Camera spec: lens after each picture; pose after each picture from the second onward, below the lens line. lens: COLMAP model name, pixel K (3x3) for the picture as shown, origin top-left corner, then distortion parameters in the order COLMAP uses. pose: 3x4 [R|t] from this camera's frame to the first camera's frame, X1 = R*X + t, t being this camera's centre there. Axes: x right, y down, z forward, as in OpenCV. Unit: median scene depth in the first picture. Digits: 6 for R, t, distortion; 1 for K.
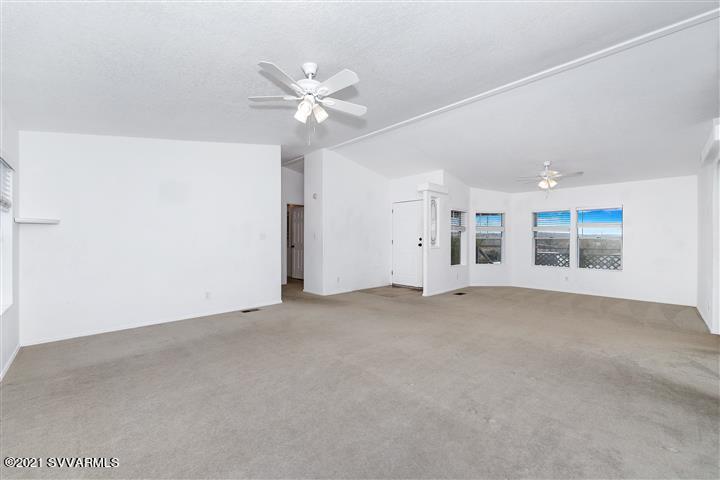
lens RADIAL K [[288.6, 0, 360.0], [0, 288.6, 240.0], [0, 0, 1]] dist [0.000423, 0.000205]
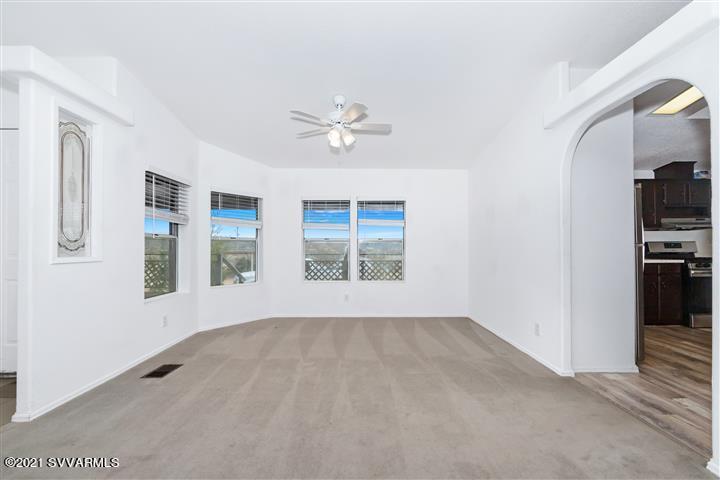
lens RADIAL K [[288.6, 0, 360.0], [0, 288.6, 240.0], [0, 0, 1]] dist [0.000423, 0.000205]
pose [[0.684590, 0.010241, 0.728857, 0.231684], [0.001660, 0.999877, -0.015608, 0.005898], [-0.728927, 0.011895, 0.684488, 0.500435]]
